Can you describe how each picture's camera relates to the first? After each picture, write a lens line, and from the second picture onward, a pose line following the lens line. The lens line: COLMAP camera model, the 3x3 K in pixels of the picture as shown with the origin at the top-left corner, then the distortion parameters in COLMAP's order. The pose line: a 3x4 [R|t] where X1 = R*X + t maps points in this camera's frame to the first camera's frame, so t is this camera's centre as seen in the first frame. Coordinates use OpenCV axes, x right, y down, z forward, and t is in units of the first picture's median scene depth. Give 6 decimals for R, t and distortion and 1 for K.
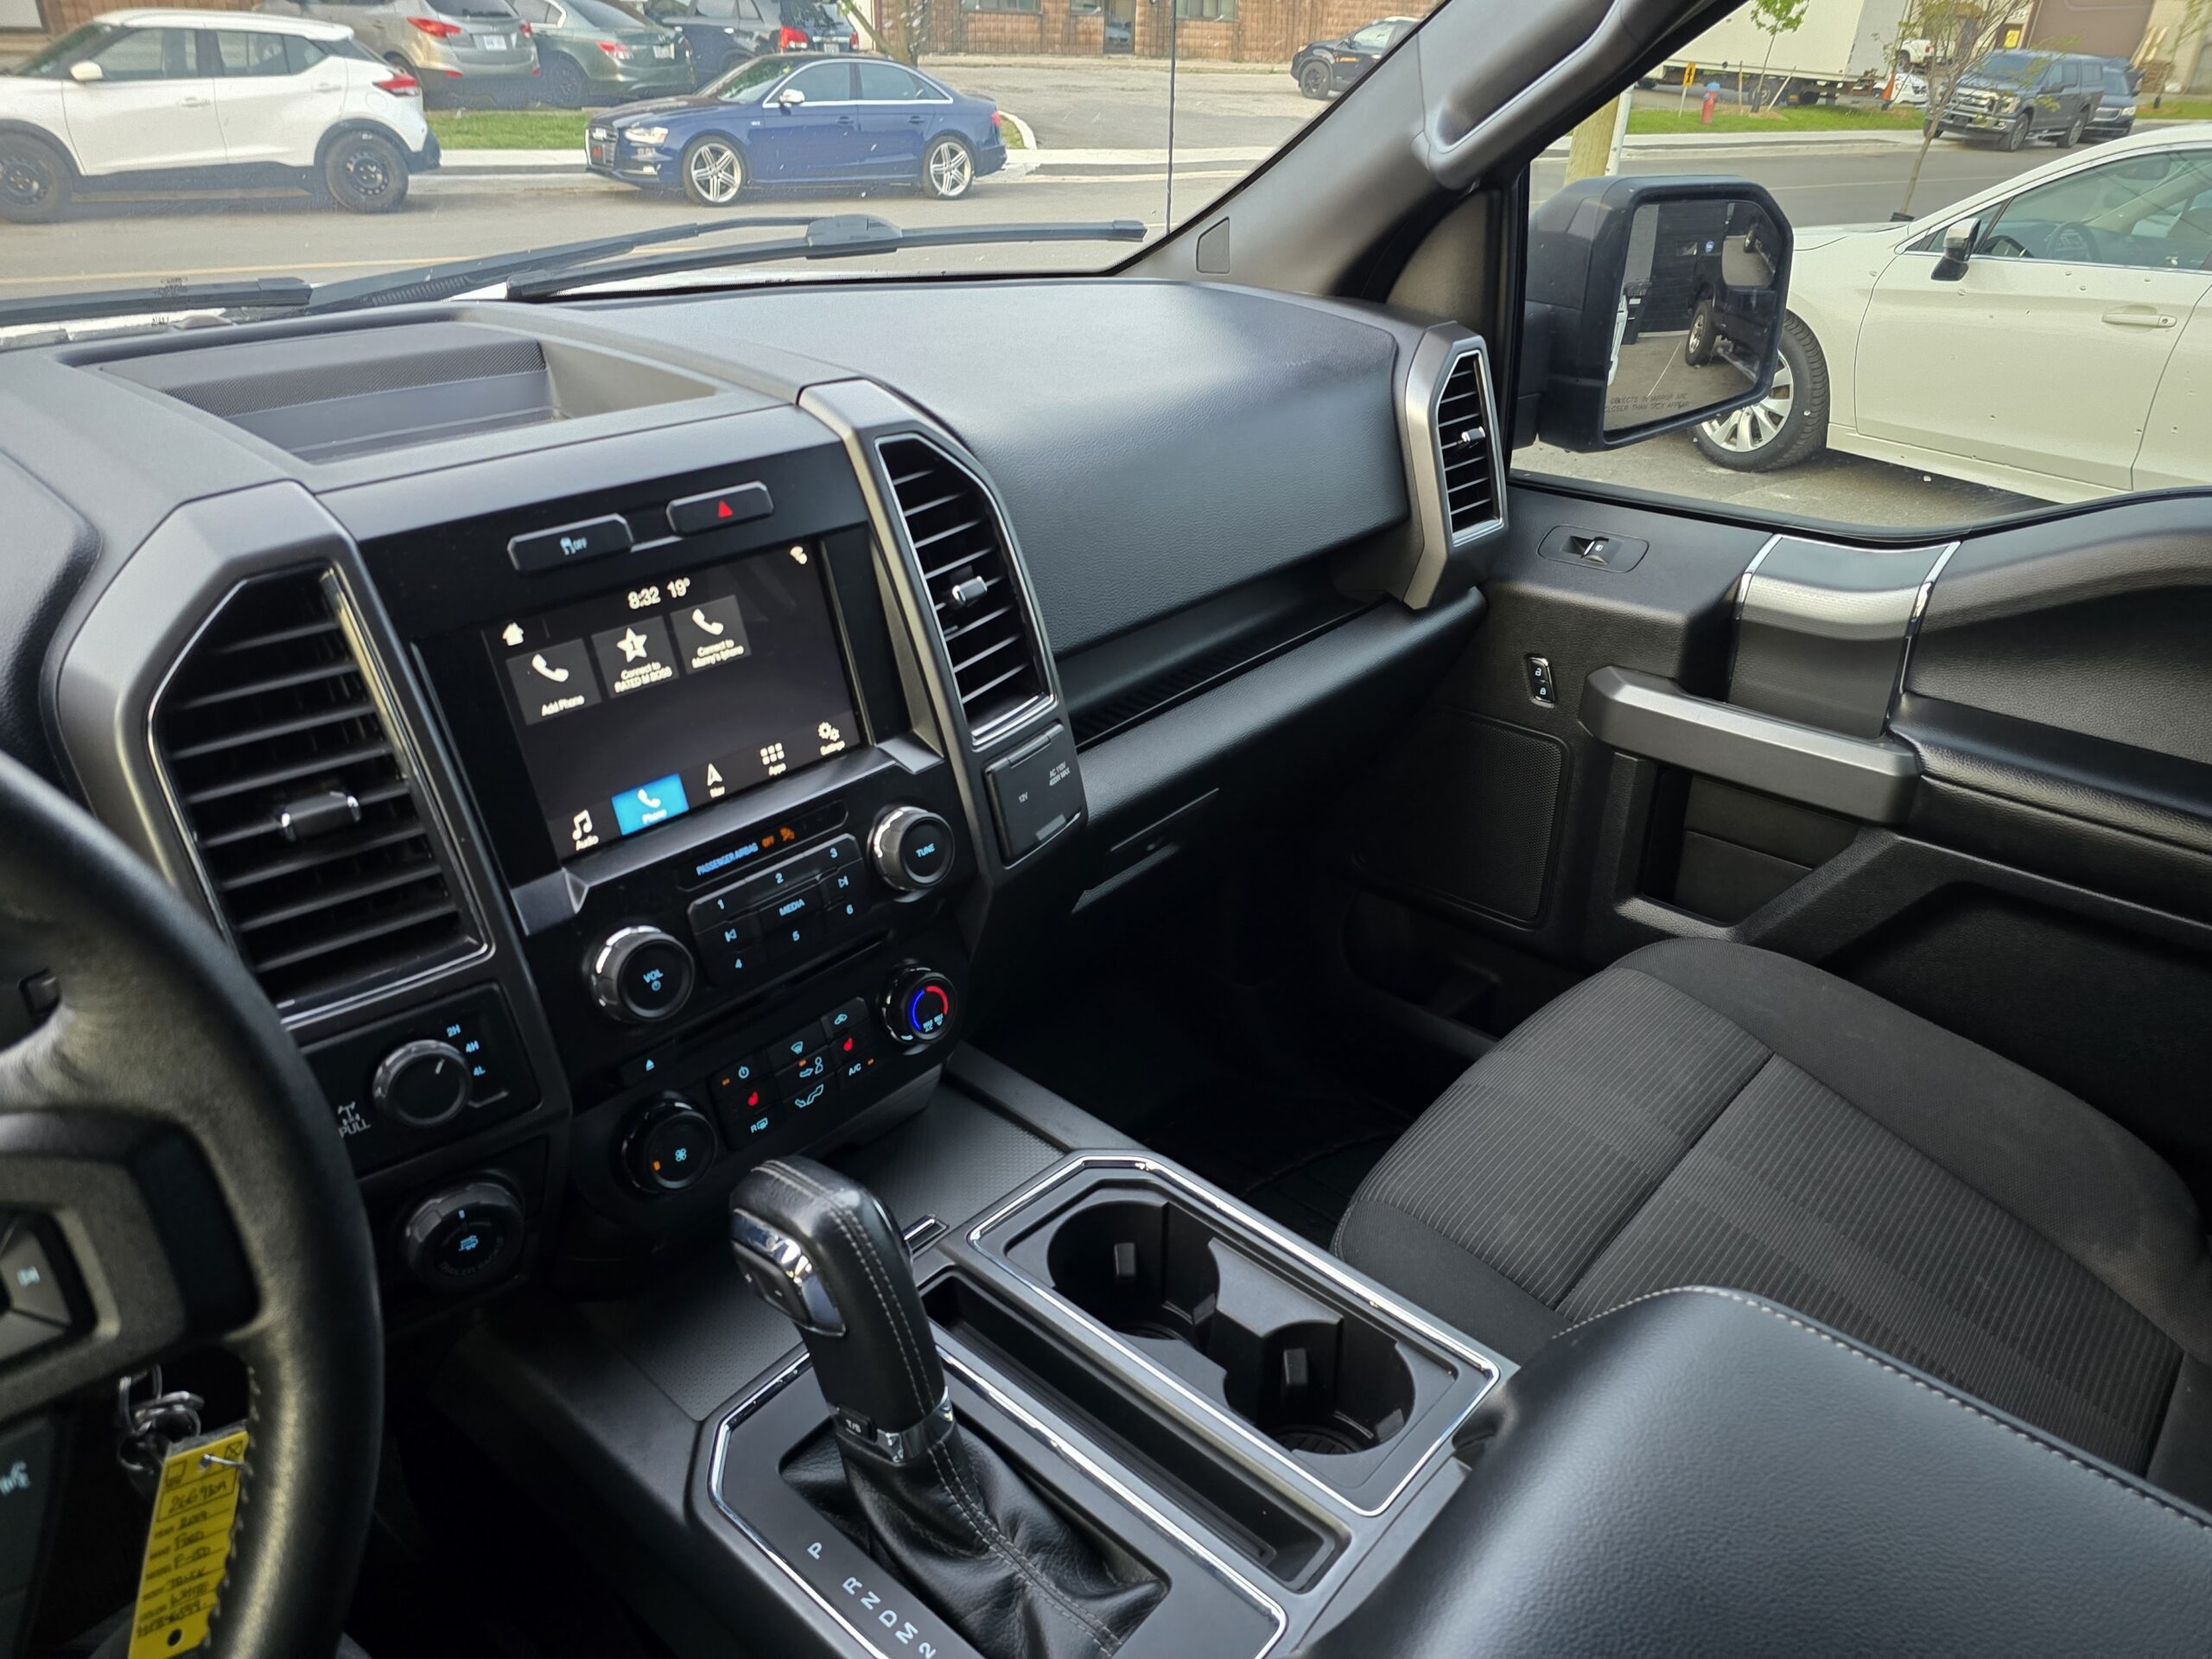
lens RADIAL K [[1506.7, 0, 1134.2], [0, 1506.7, 825.8], [0, 0, 1]] dist [0.058449, -0.045307]
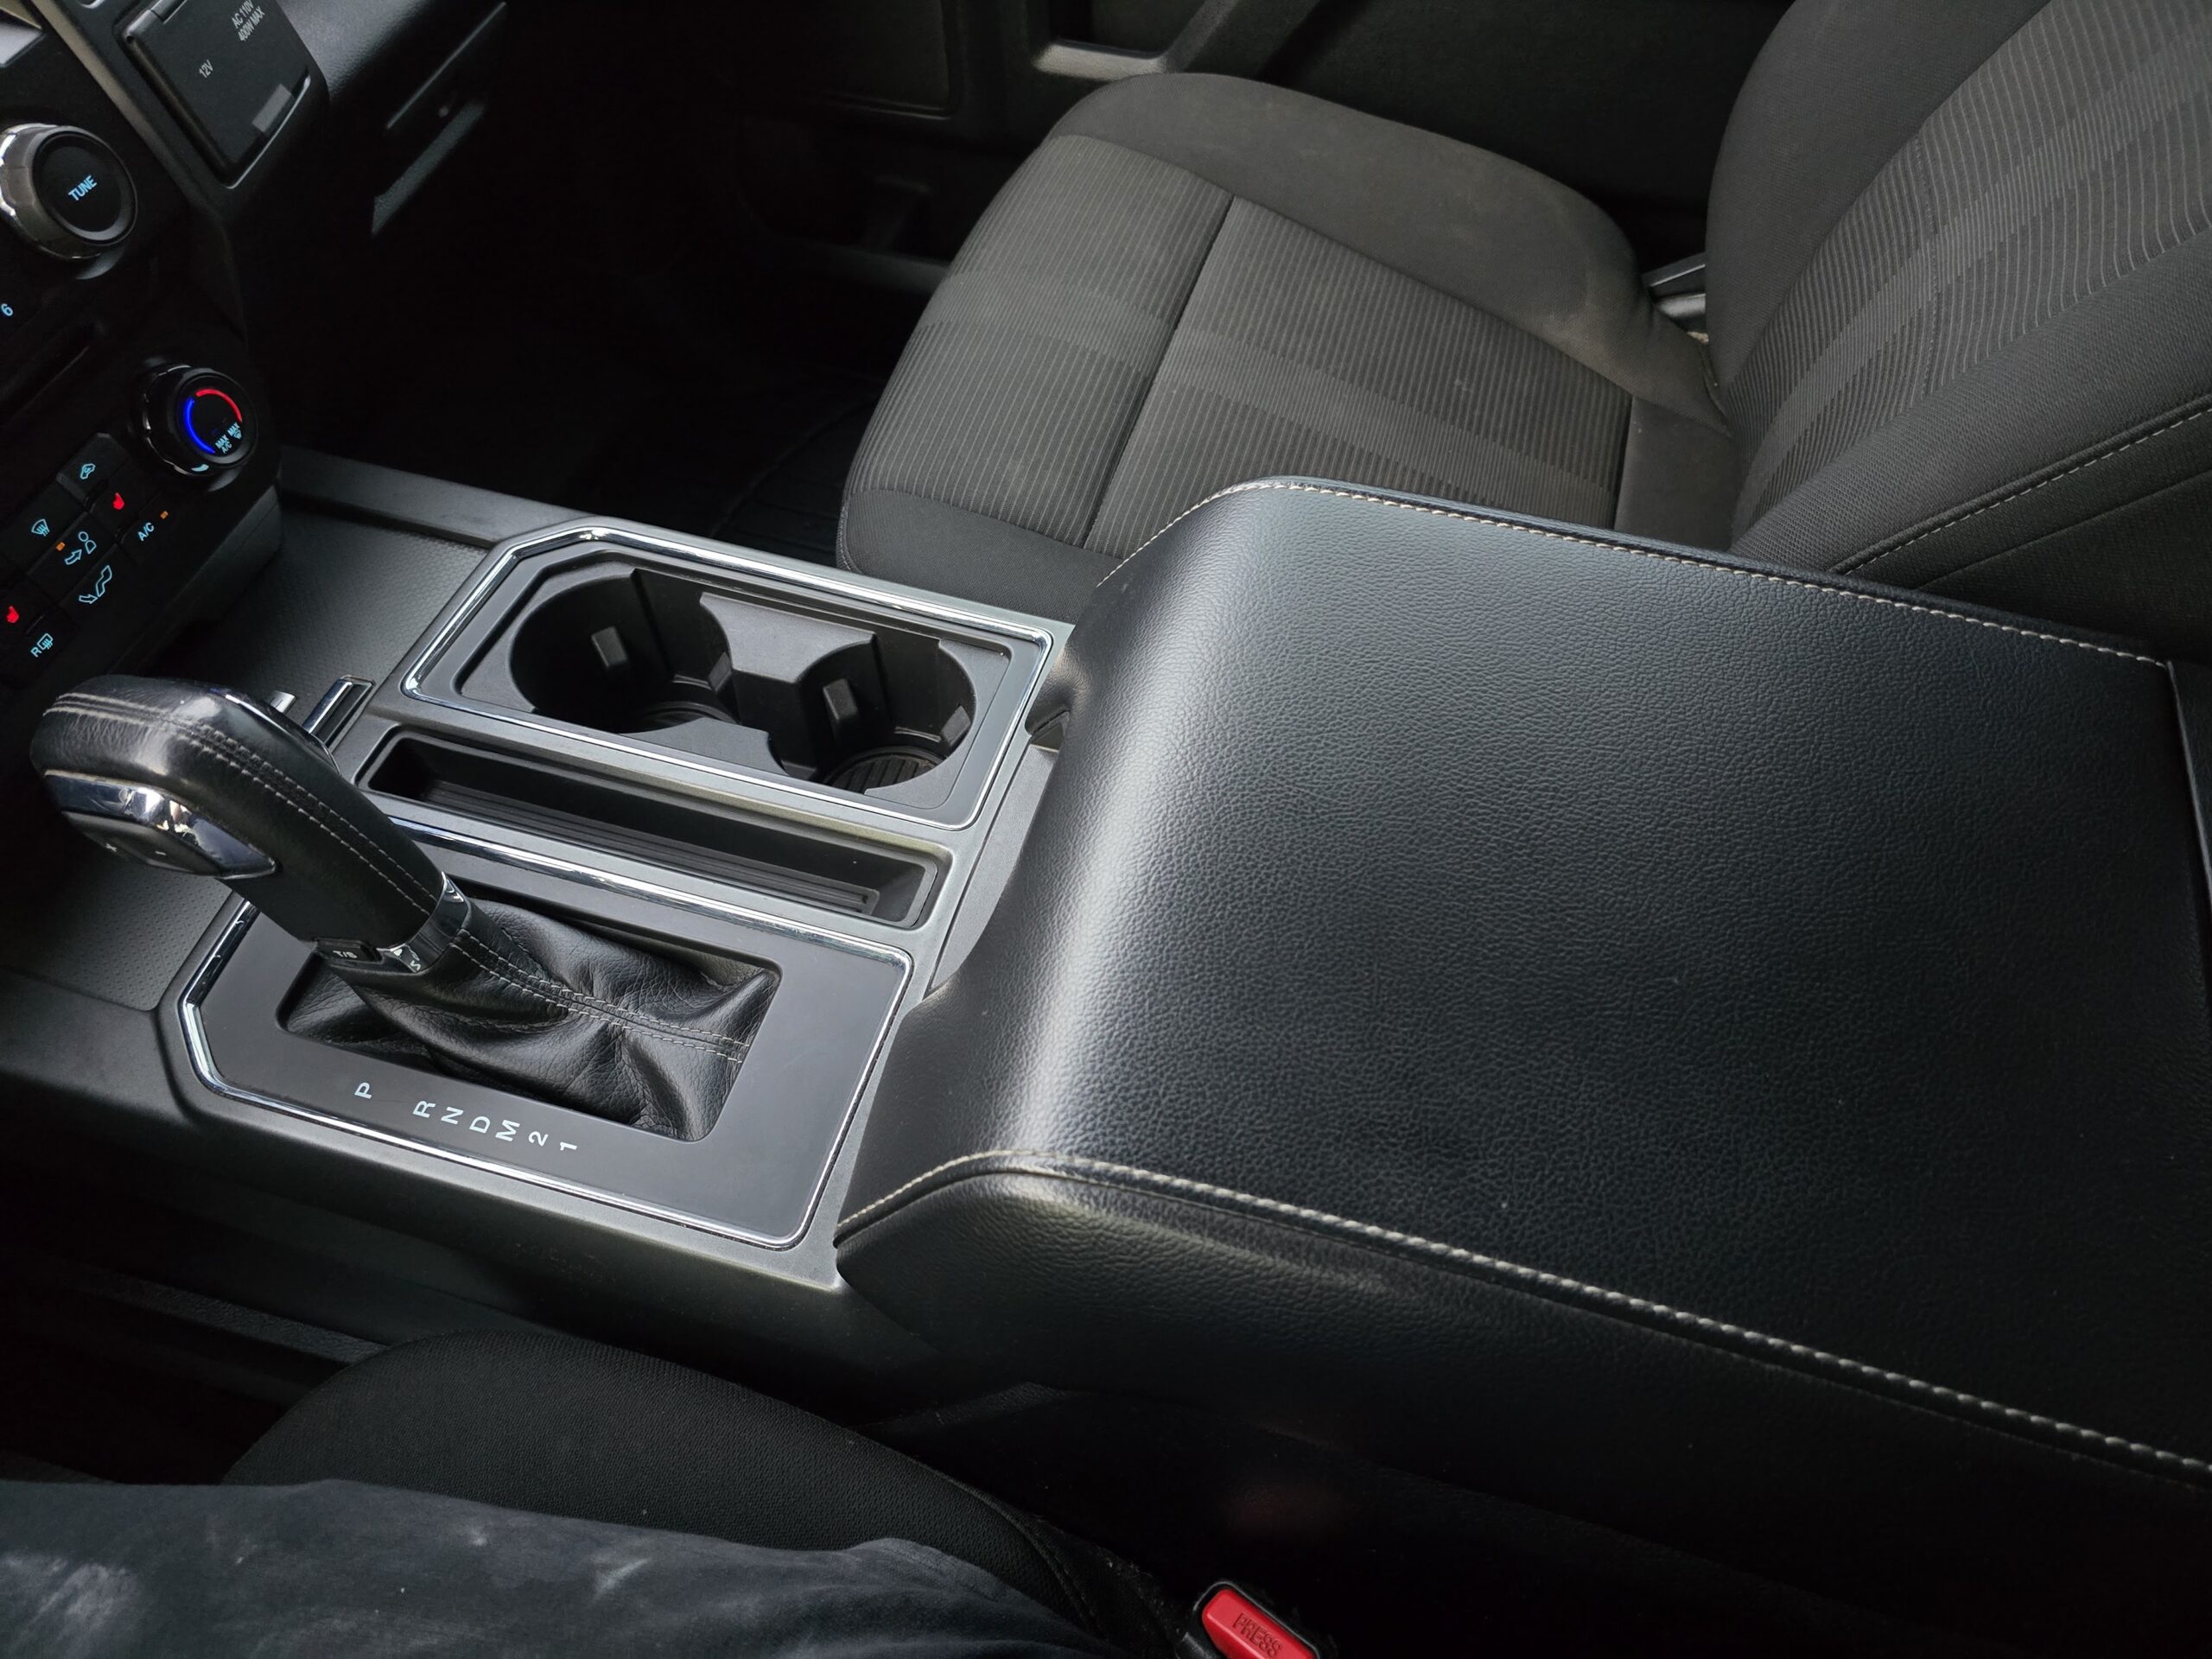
lens RADIAL K [[1503.5, 0, 1112.9], [0, 1503.5, 849.1], [0, 0, 1]] dist [0.030997, -0.033769]
pose [[0.909493, -0.349416, 0.225235, 0.020897], [0.201334, 0.844238, 0.496716, 0.021149], [-0.363713, -0.406412, 0.838178, 0.151659]]
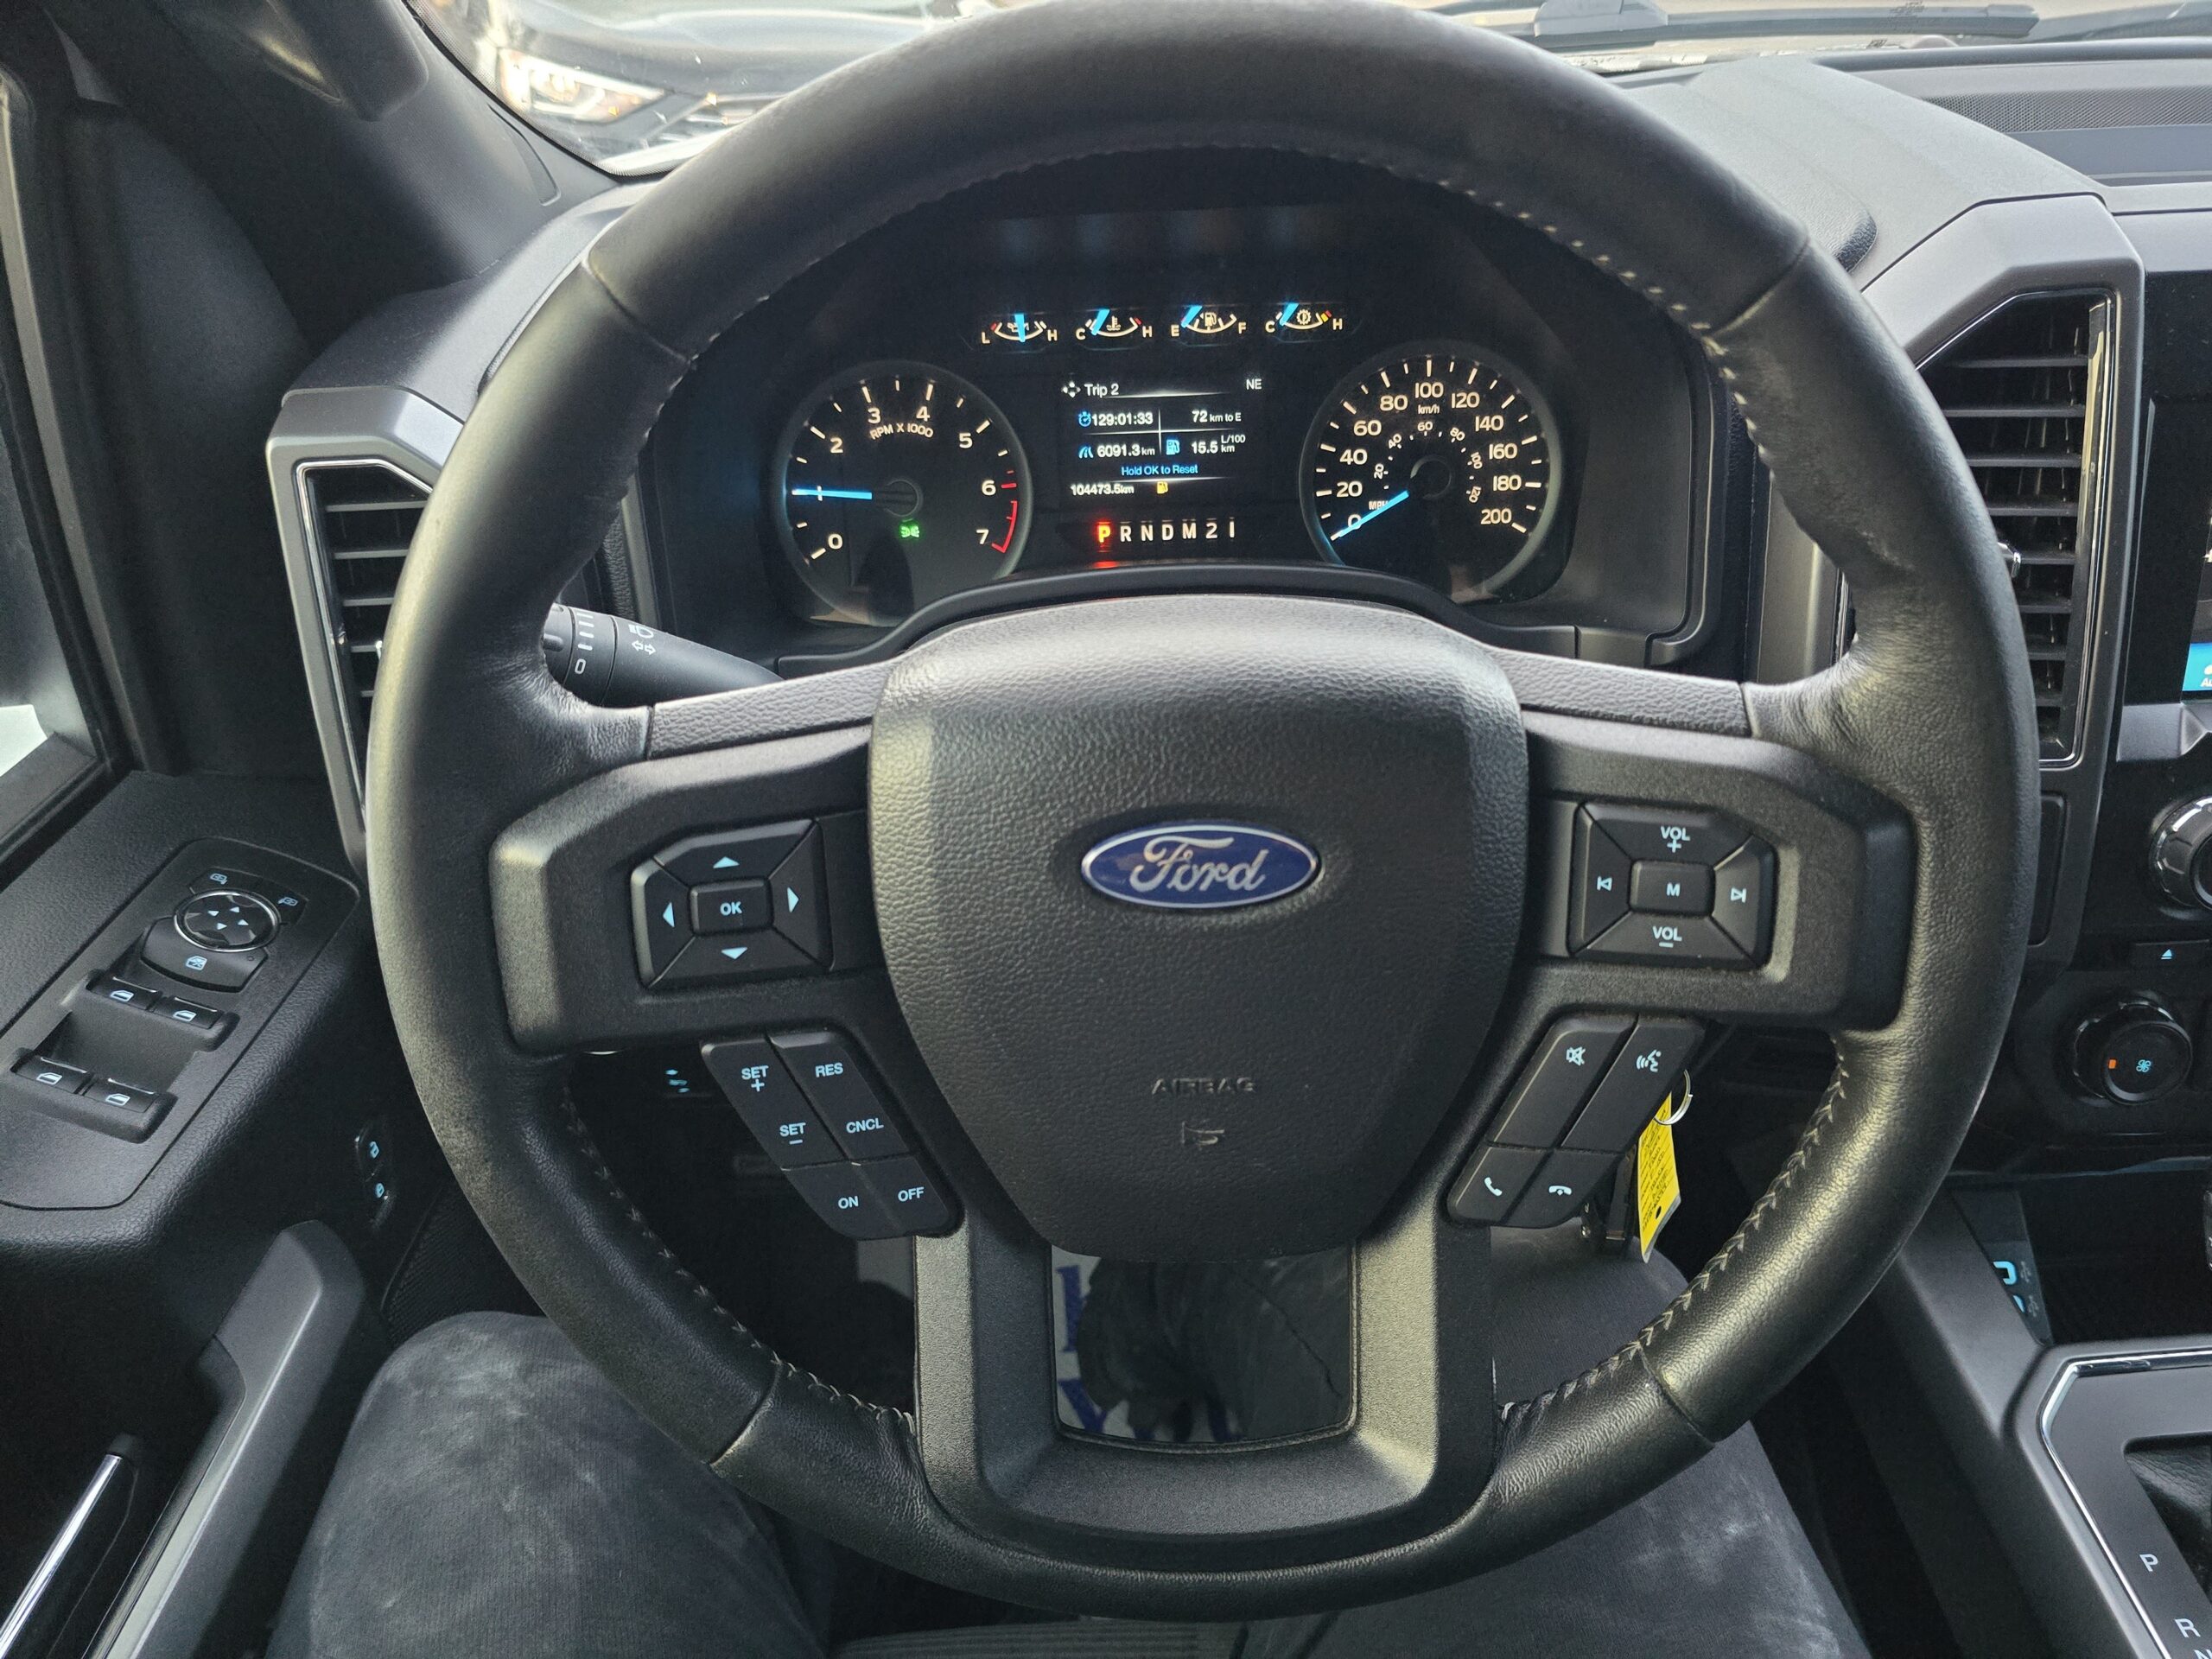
lens RADIAL K [[1506.7, 0, 1134.2], [0, 1506.7, 825.8], [0, 0, 1]] dist [0.058449, -0.045307]
pose [[0.671742, 0.384592, -0.633128, -0.162534], [-0.314442, 0.921889, 0.226379, 0.066349], [0.670737, 0.047014, 0.740204, -0.020210]]
